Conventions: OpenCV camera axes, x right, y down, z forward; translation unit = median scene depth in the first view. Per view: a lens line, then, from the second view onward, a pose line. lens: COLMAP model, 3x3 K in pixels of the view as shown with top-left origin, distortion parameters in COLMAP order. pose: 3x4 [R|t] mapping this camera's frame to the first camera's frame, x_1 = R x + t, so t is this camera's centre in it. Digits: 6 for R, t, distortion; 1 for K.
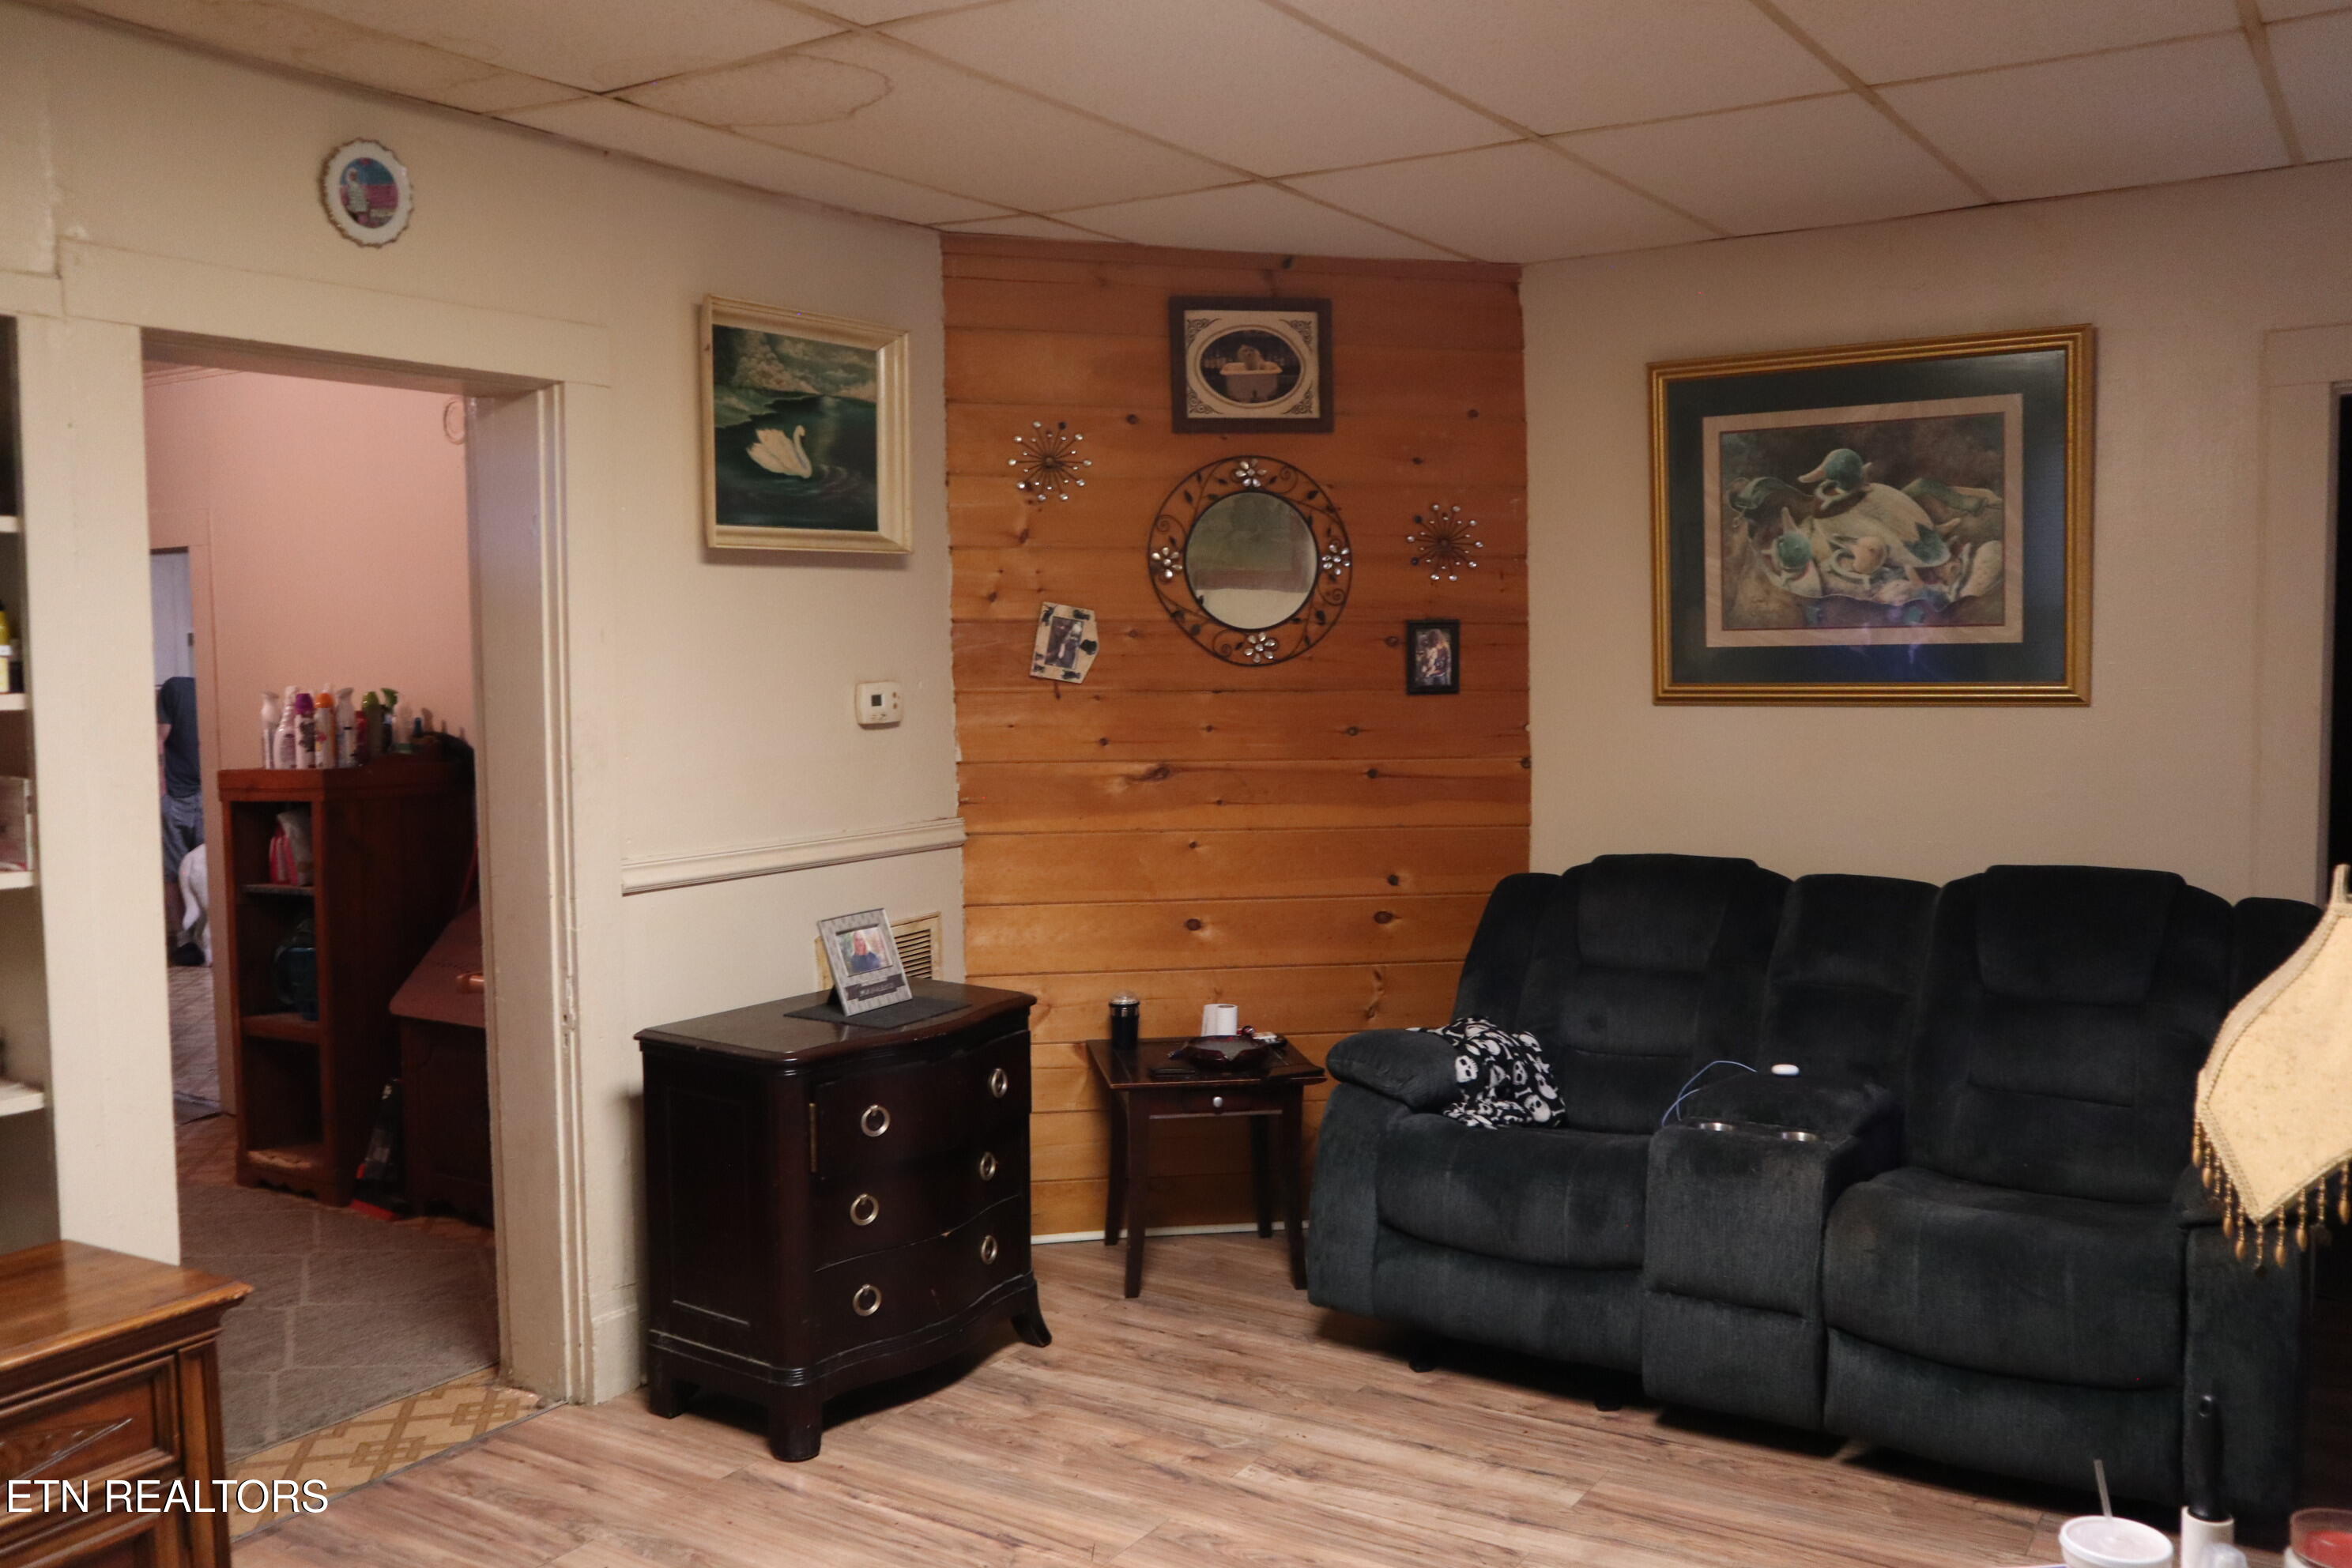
lens RADIAL K [[1951.0, 0, 1201.4], [0, 1951.0, 792.6], [0, 0, 1]] dist [-0.090212, 0.101899]
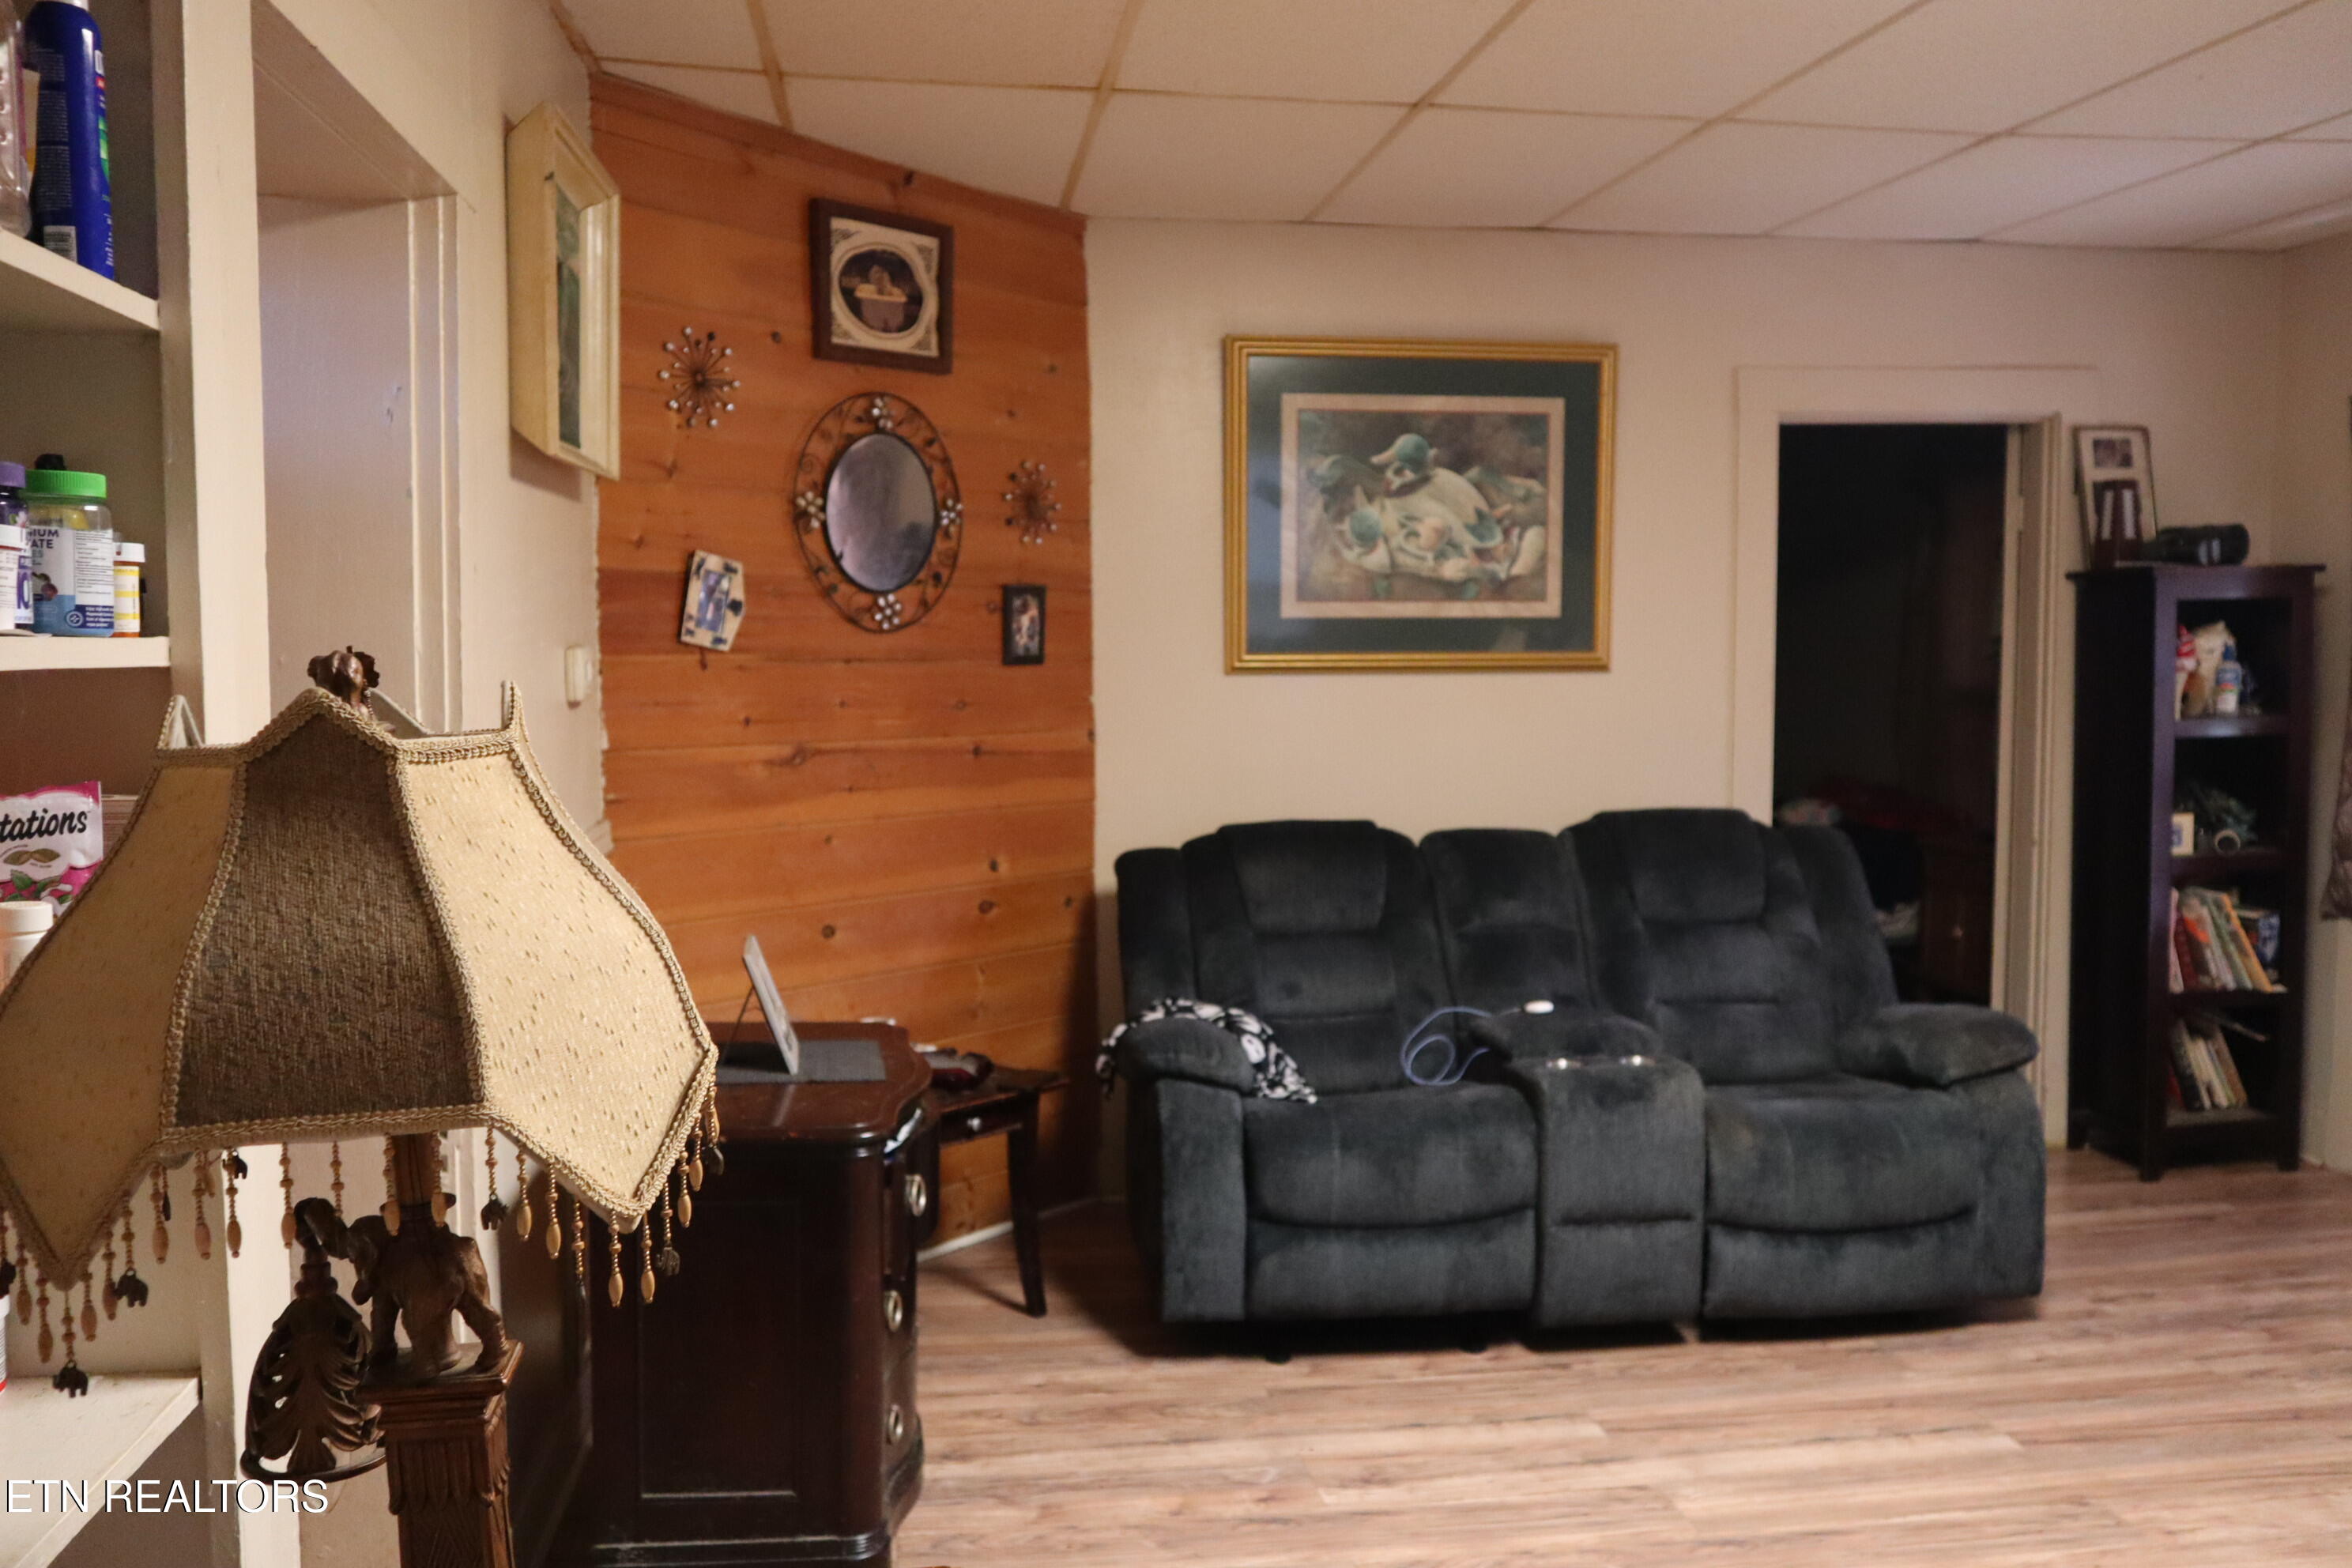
lens RADIAL K [[1951.0, 0, 1201.4], [0, 1951.0, 792.6], [0, 0, 1]] dist [-0.090212, 0.101899]
pose [[0.754592, -0.042736, 0.654801, -0.466986], [0.037962, 0.999049, 0.021456, -0.006302], [-0.655095, 0.008667, 0.755497, 0.255865]]
